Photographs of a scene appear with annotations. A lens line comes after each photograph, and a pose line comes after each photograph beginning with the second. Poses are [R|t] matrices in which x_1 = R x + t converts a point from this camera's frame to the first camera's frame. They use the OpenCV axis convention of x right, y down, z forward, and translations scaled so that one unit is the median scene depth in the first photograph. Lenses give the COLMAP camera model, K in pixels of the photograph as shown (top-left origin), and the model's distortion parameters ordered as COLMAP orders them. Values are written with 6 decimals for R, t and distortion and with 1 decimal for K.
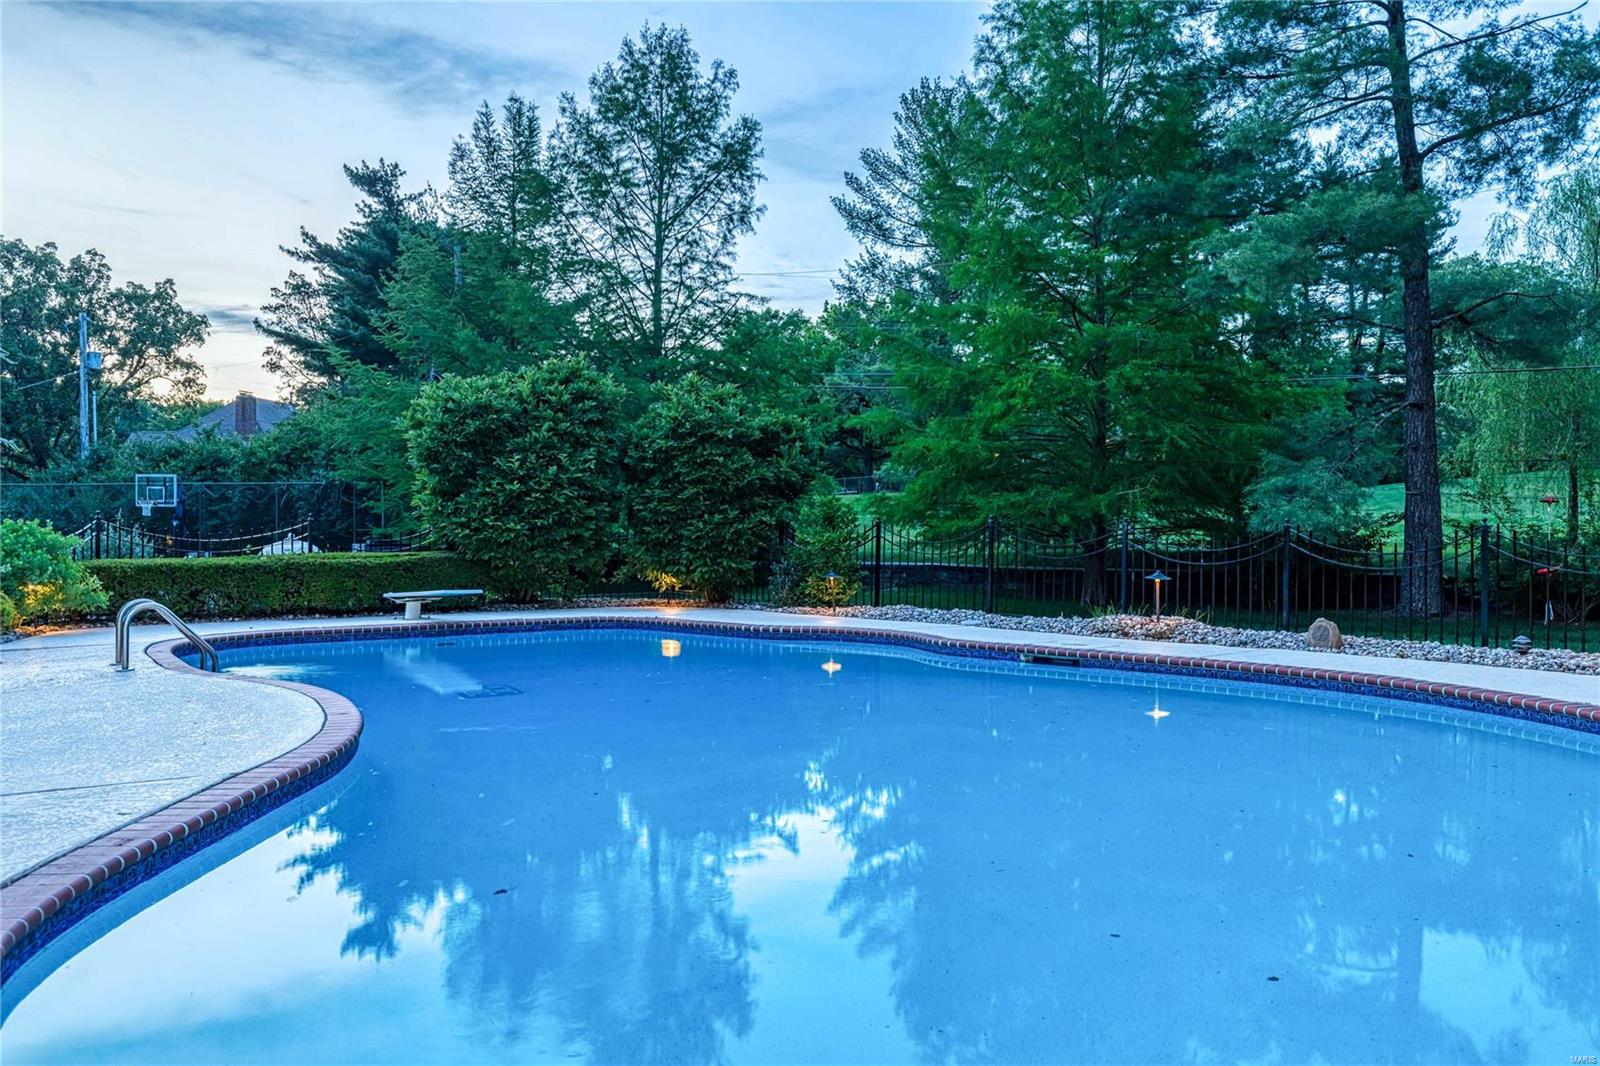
lens RADIAL K [[1140.0, 0, 800.6], [0, 1140.0, 603.9], [0, 0, 1]] dist [0.002817, 0.001235]
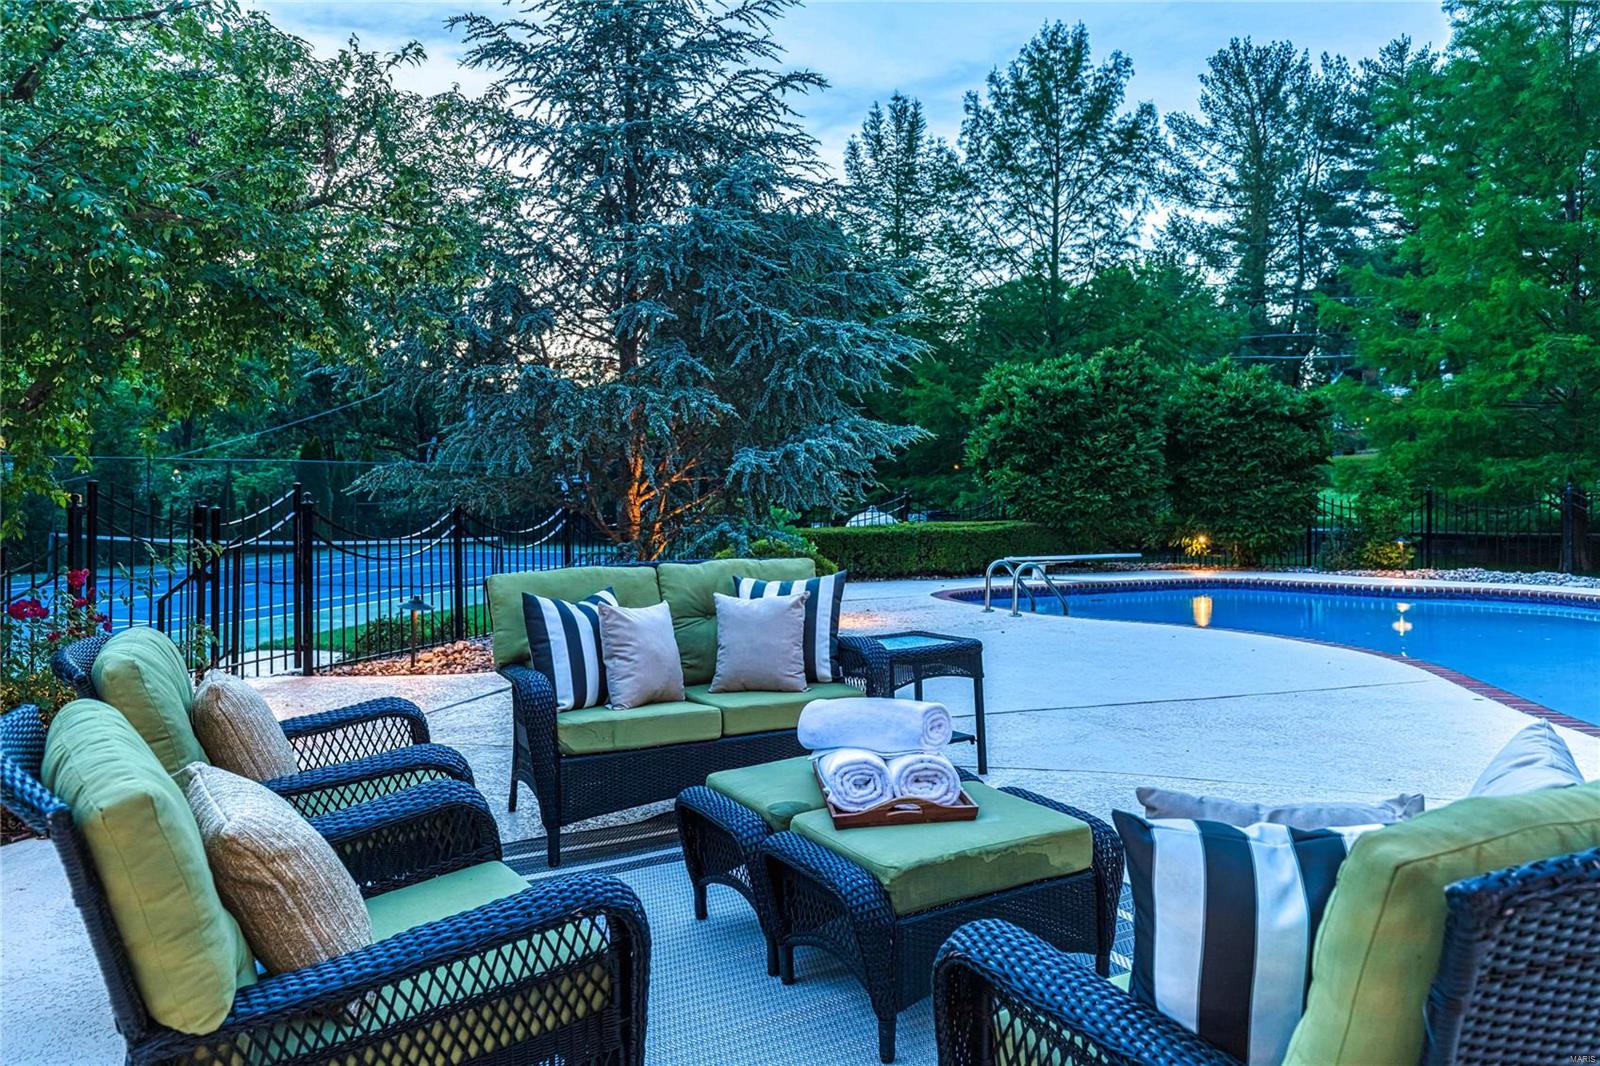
lens RADIAL K [[1166.9, 0, 800.0], [0, 1166.9, 533.0], [0, 0, 1]] dist [-0.001830, 0.000479]
pose [[0.984117, -0.003505, -0.177486, -0.164230], [-0.002495, 0.999433, -0.033574, 0.002960], [0.177503, 0.033484, 0.983550, -0.088040]]
